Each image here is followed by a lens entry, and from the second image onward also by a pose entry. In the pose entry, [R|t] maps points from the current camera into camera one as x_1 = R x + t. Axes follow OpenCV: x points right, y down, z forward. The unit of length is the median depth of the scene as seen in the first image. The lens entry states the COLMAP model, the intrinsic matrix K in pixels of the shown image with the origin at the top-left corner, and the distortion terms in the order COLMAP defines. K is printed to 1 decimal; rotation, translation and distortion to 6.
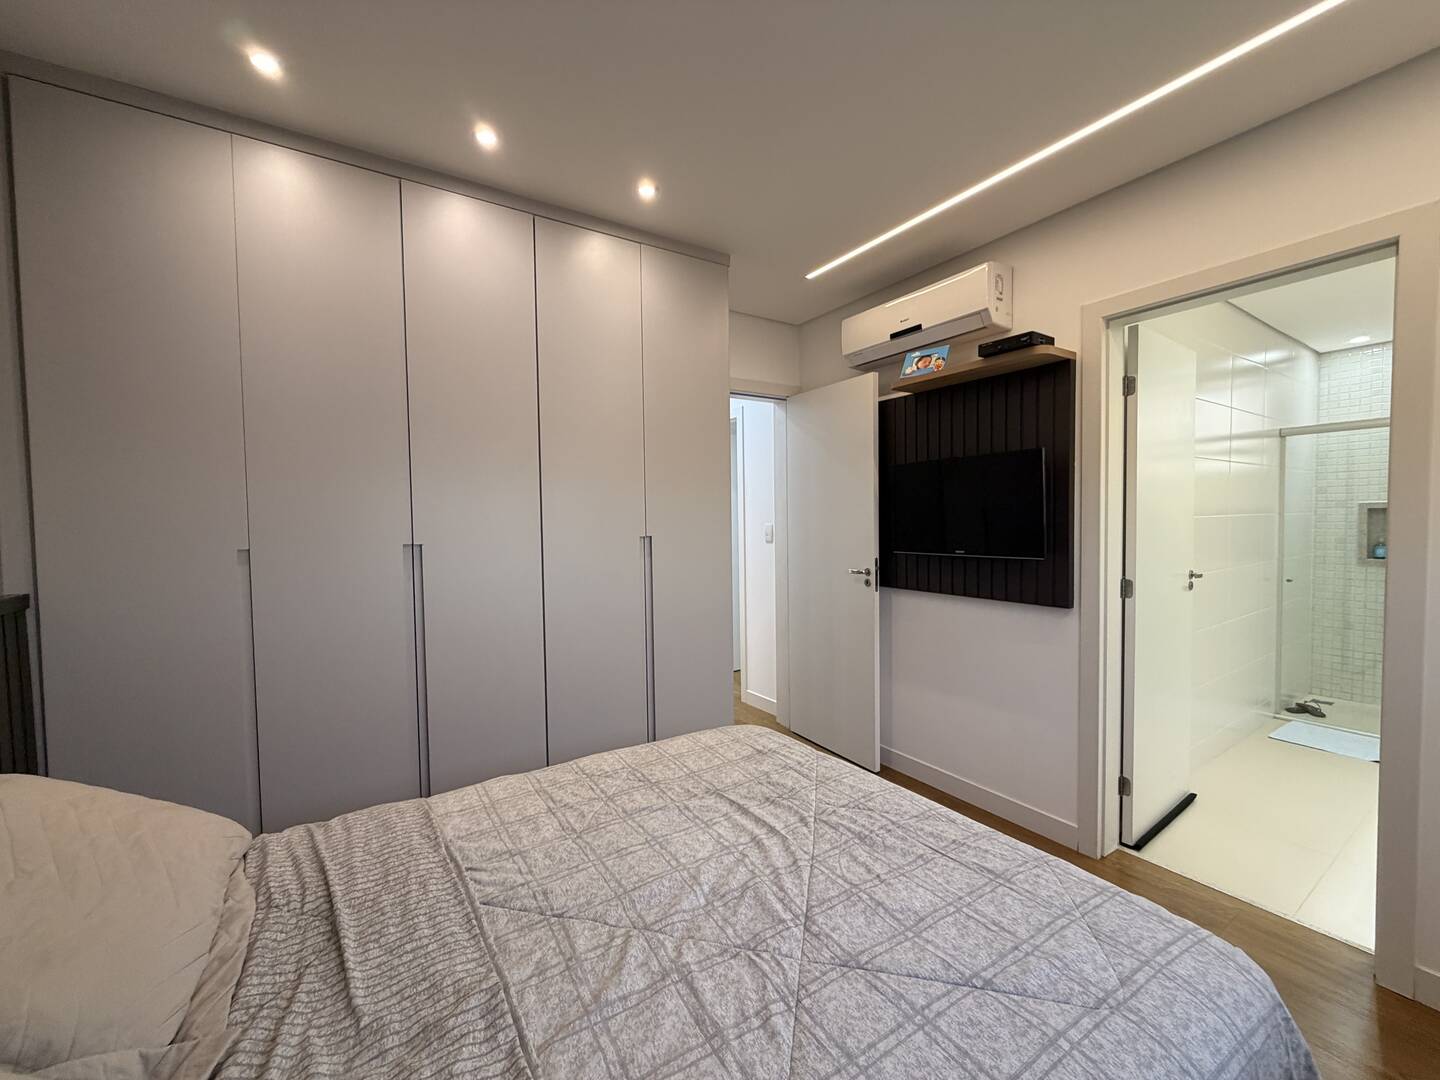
lens RADIAL K [[568.4, 0, 712.2], [0, 568.4, 534.3], [0, 0, 1]] dist [0.002462, 0.000221]
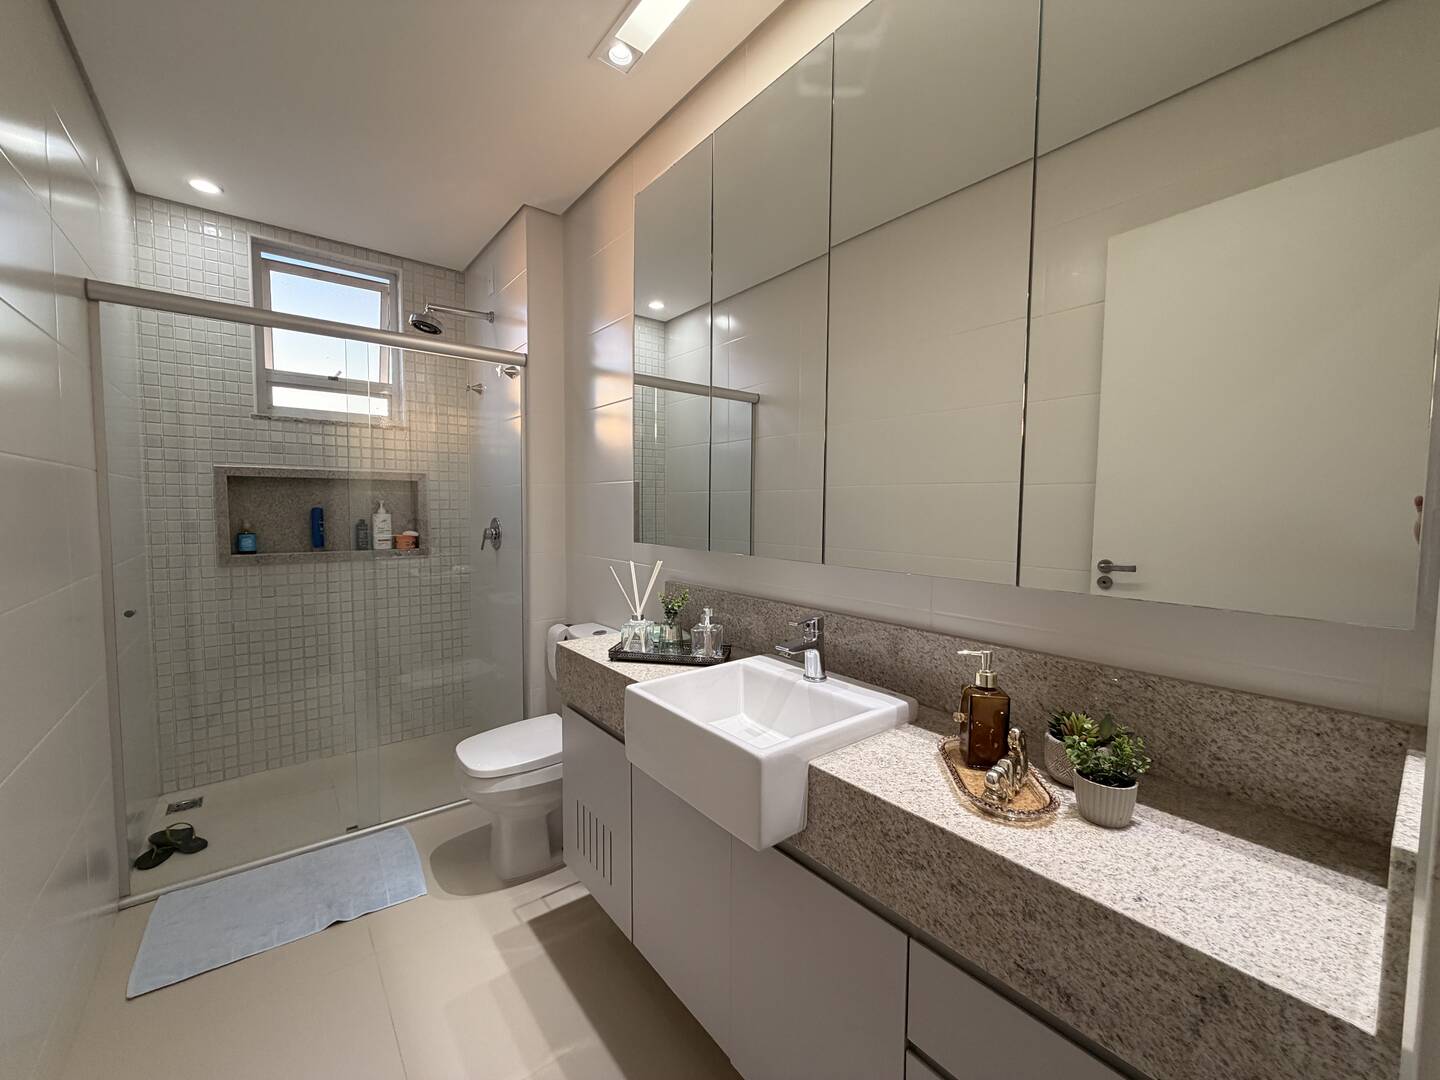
lens RADIAL K [[568.4, 0, 713.4], [0, 568.4, 539.5], [0, 0, 1]] dist [0.002462, 0.000221]
pose [[-0.088488, -0.046259, 0.995002, 0.474402], [0.033889, 0.998203, 0.049421, 0.012401], [-0.995501, 0.038093, -0.086762, 0.525681]]
